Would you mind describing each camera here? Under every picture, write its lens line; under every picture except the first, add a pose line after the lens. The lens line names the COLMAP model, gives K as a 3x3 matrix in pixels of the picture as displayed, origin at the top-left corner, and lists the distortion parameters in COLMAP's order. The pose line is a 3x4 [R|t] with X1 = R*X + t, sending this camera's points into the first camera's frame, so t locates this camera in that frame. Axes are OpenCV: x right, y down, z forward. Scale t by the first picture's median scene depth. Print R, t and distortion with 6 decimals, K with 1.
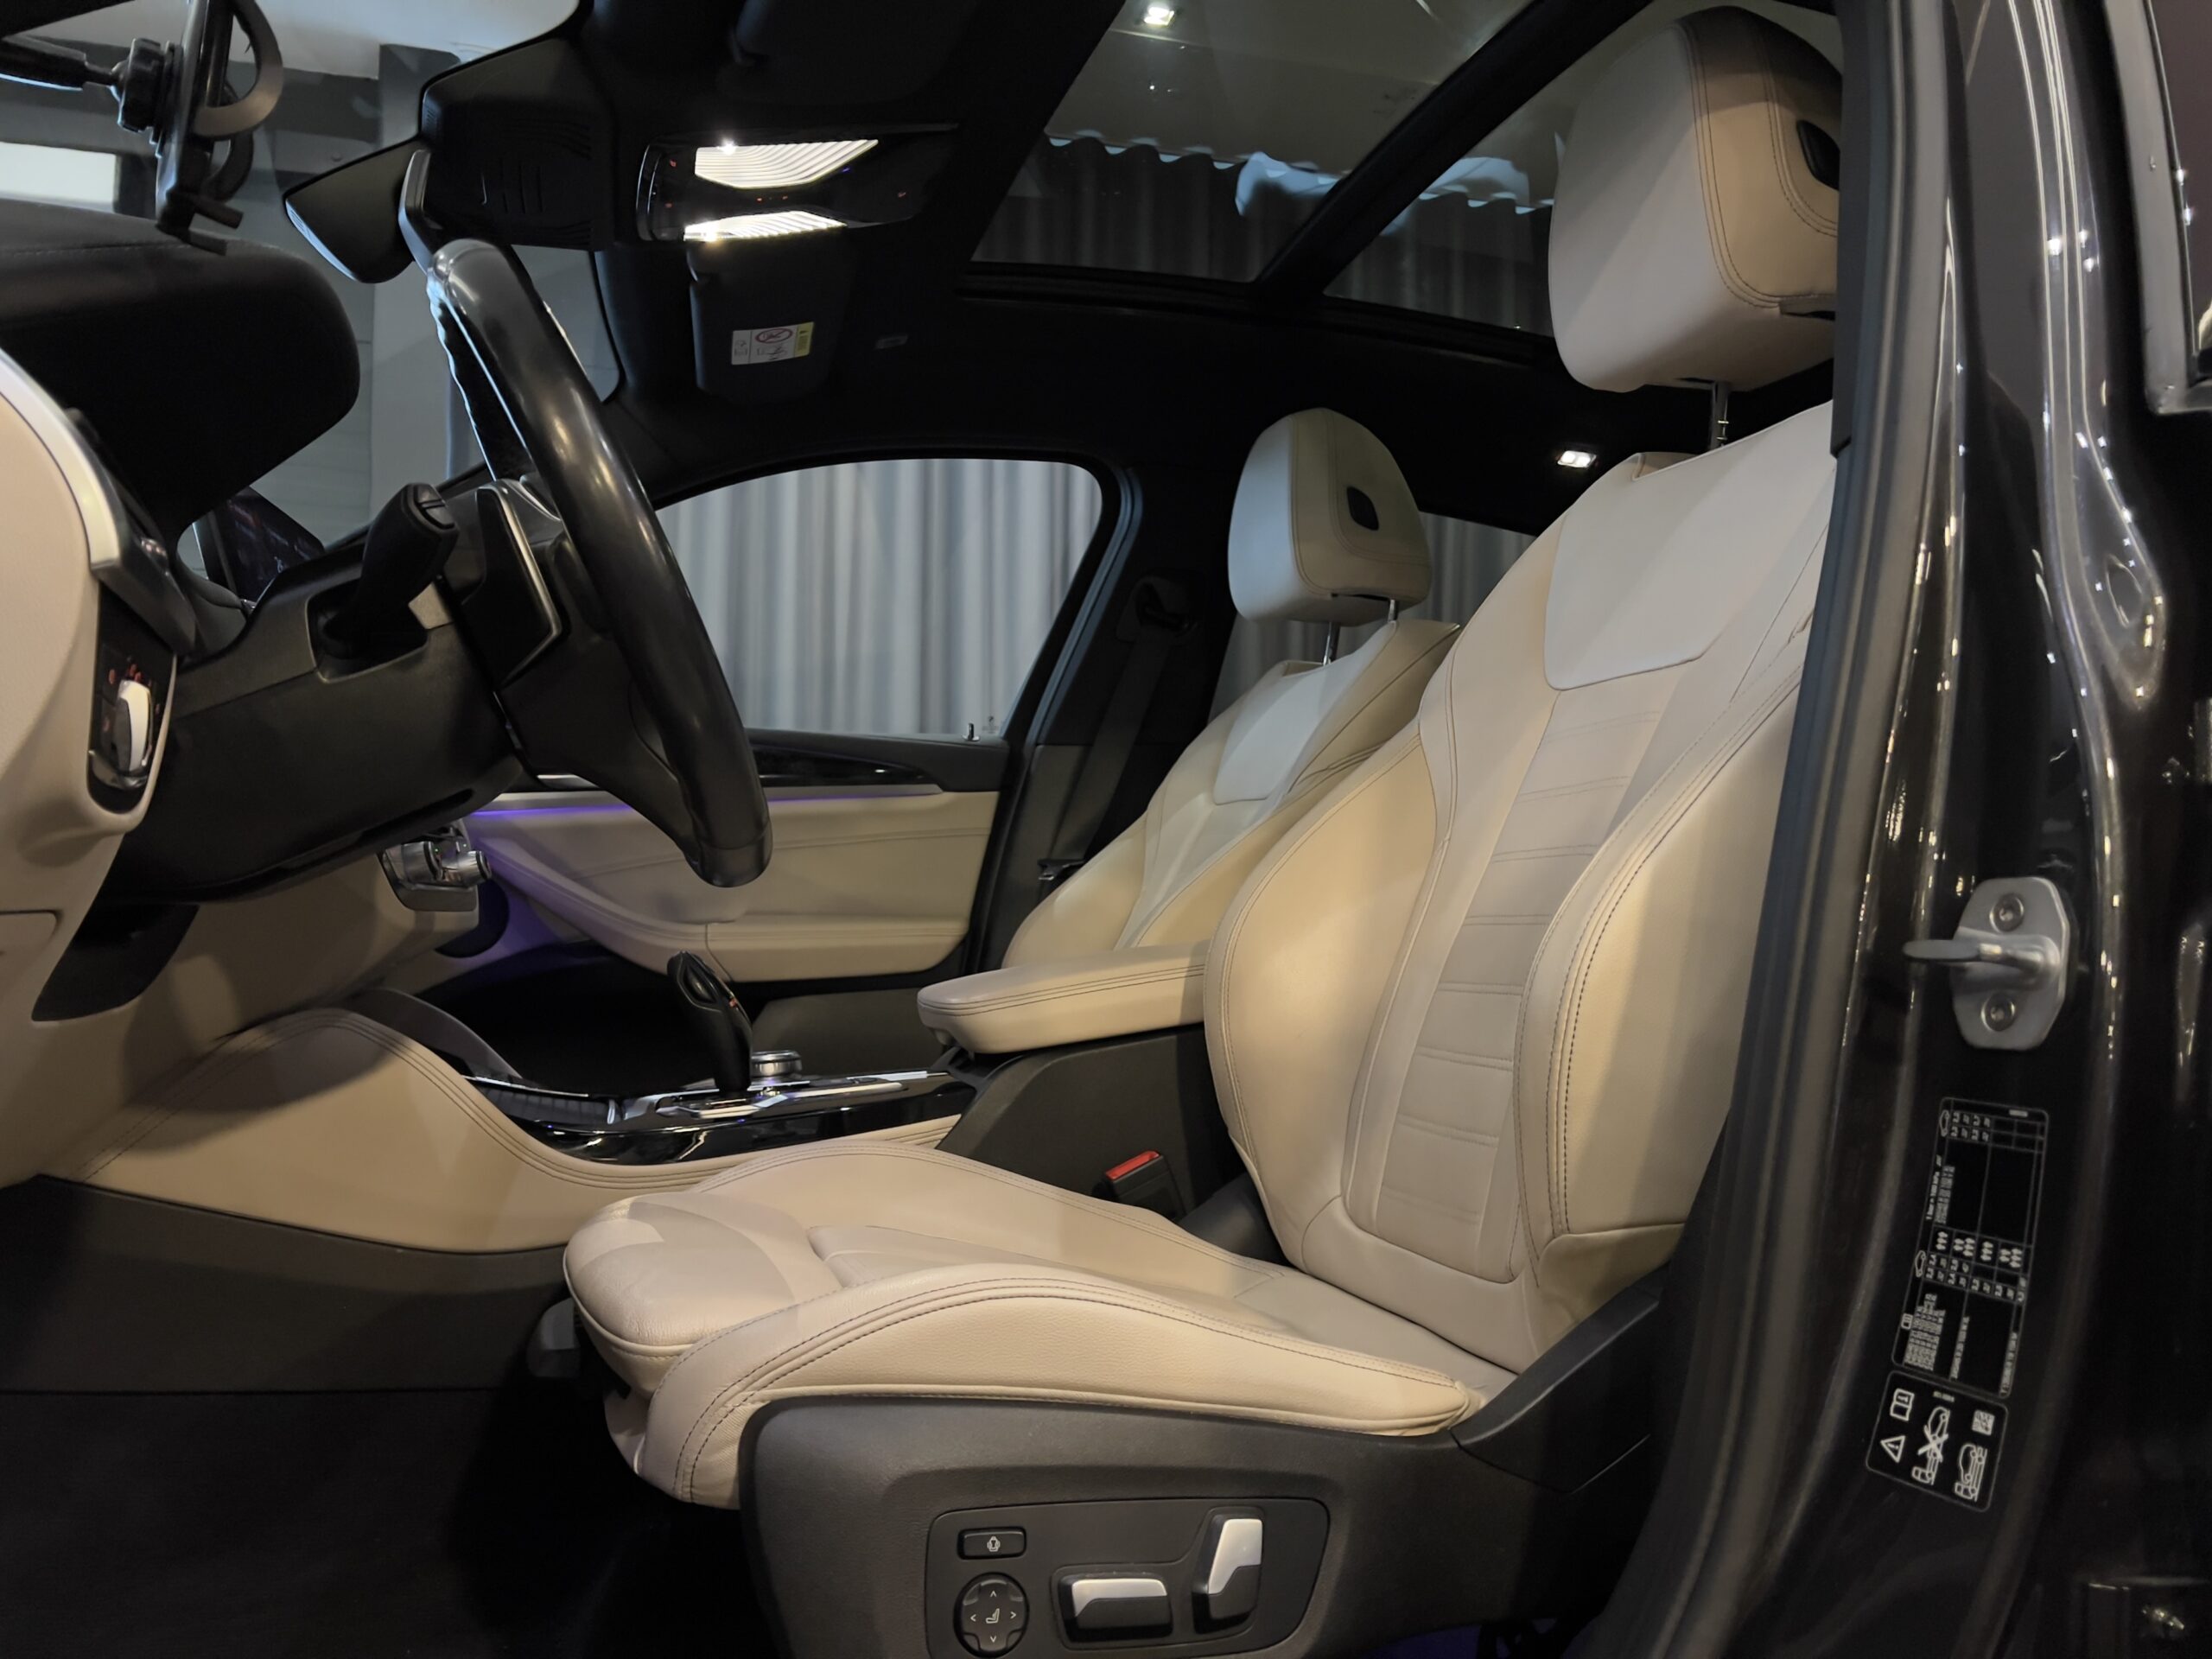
lens RADIAL K [[1704.0, 0, 1106.9], [0, 1704.0, 833.6], [0, 0, 1]] dist [0.052181, -0.078618]
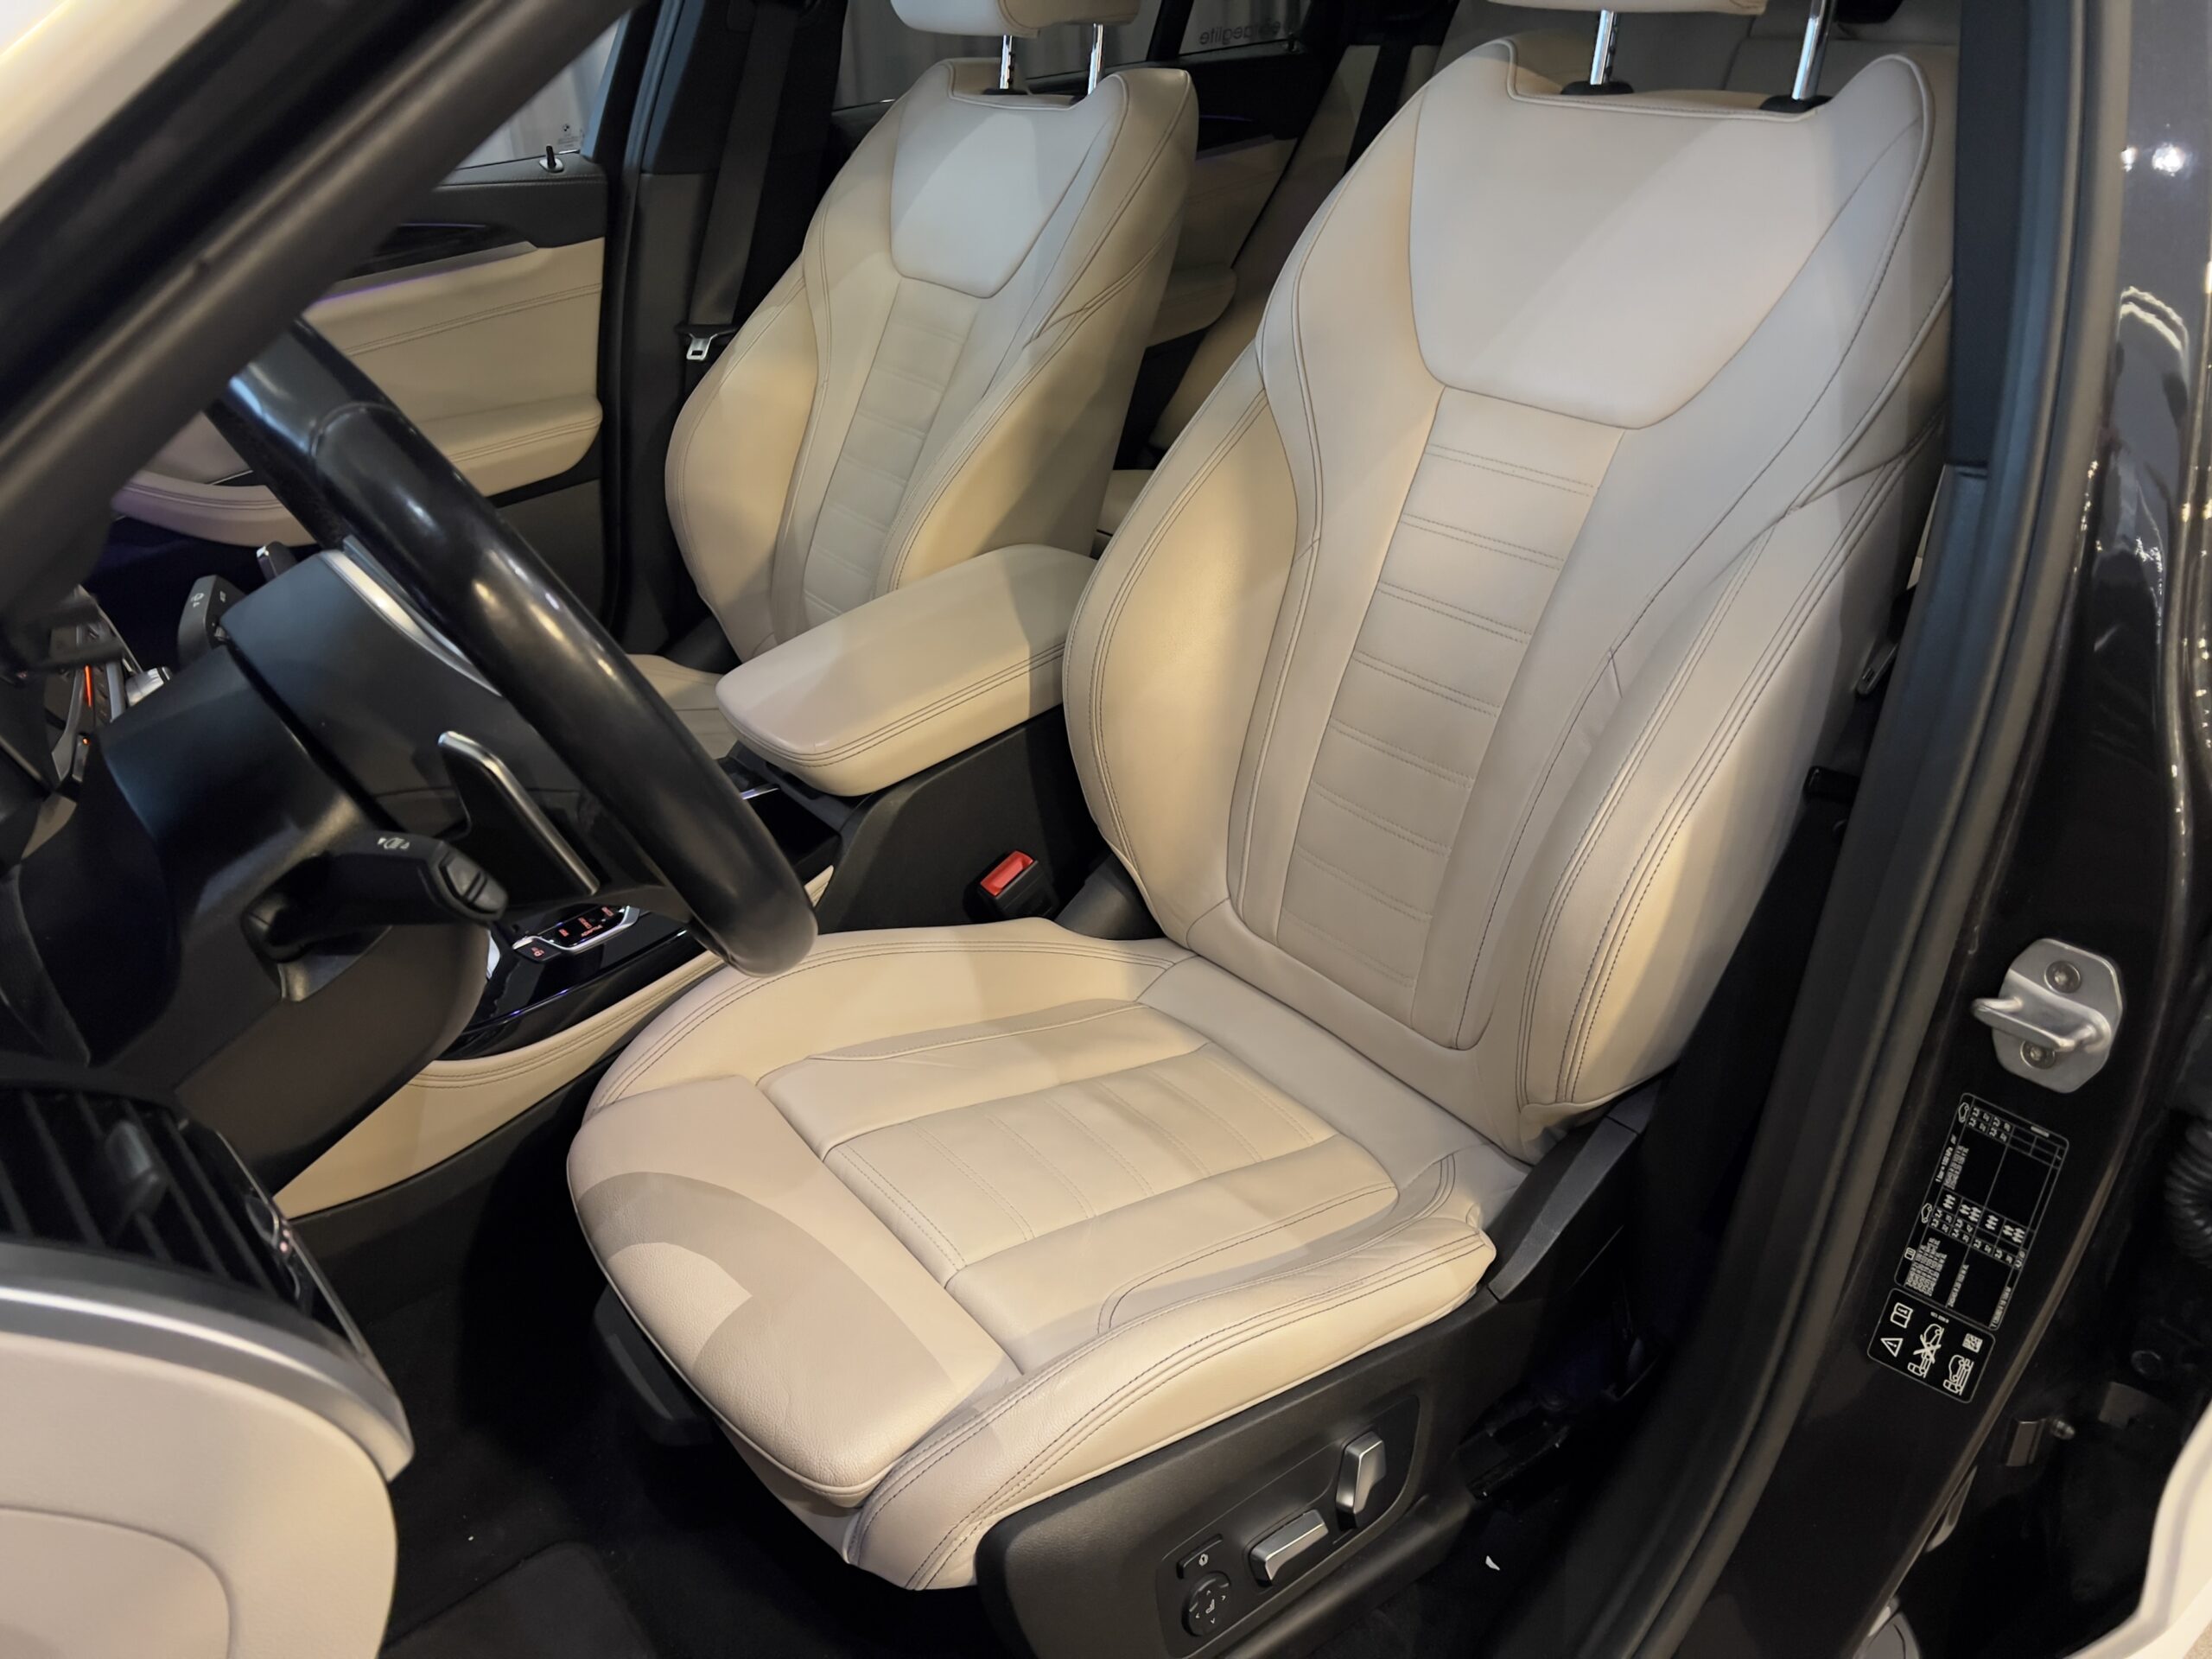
lens RADIAL K [[1704.0, 0, 1100.1], [0, 1704.0, 835.1], [0, 0, 1]] dist [0.052181, -0.078618]
pose [[0.942311, -0.204682, 0.264870, -0.363980], [0.033631, 0.845156, 0.533460, -0.671475], [-0.333046, -0.493777, 0.803283, 0.349902]]
